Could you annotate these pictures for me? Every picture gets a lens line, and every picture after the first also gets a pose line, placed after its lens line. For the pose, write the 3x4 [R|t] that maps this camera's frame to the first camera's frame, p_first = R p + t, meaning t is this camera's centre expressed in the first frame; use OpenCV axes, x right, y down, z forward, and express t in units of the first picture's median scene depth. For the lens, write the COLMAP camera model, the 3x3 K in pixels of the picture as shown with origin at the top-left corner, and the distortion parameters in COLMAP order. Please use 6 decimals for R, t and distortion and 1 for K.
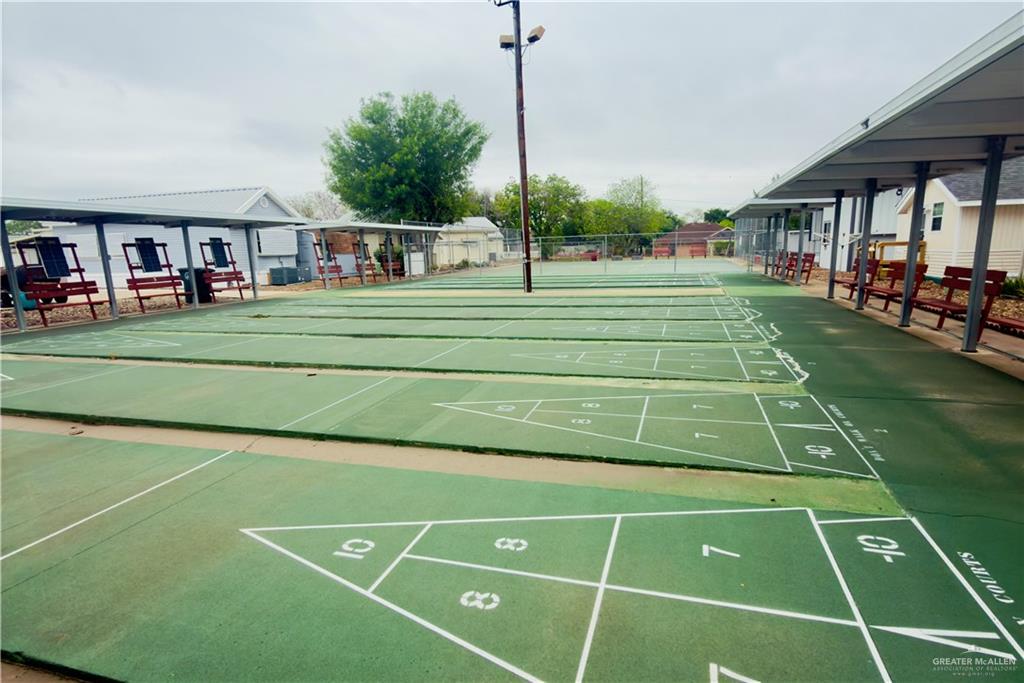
lens RADIAL K [[544.3, 0, 510.9], [0, 544.3, 354.8], [0, 0, 1]] dist [0.001303, 0.000949]
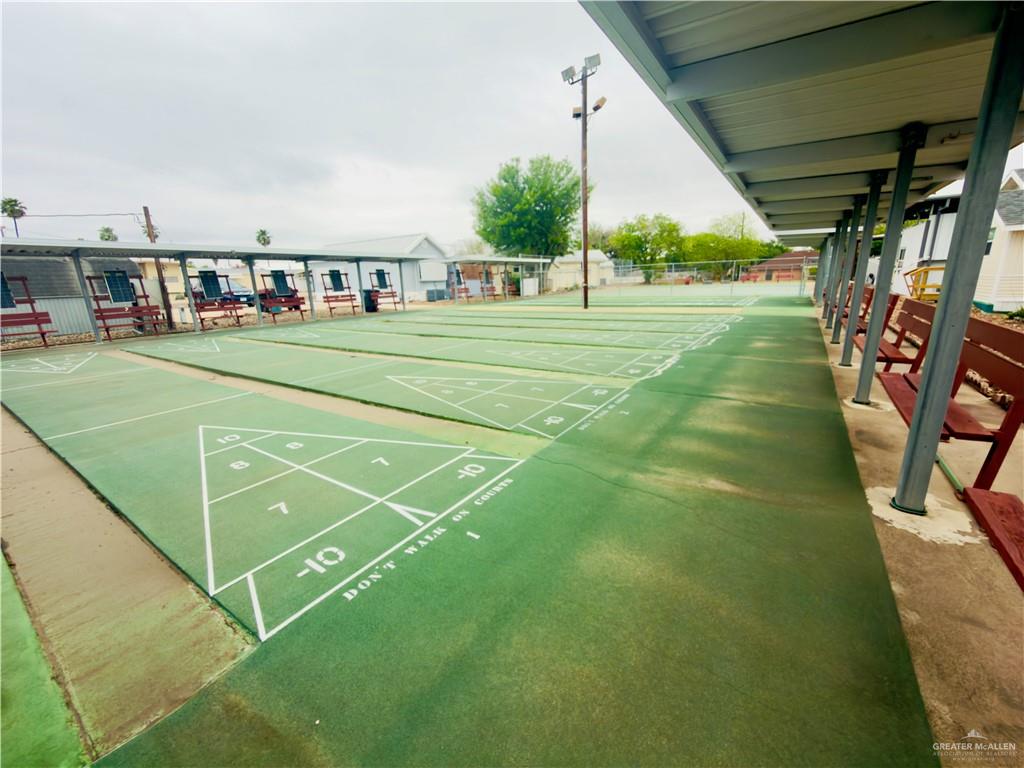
lens RADIAL K [[410.3, 0, 512.0], [0, 410.3, 384.0], [0, 0, 1]] dist [0.001127, -0.000043]
pose [[0.956724, 0.069142, -0.282664, 0.165516], [-0.050065, 0.995988, 0.074175, 0.001638], [0.286659, -0.056814, 0.956347, -0.011841]]
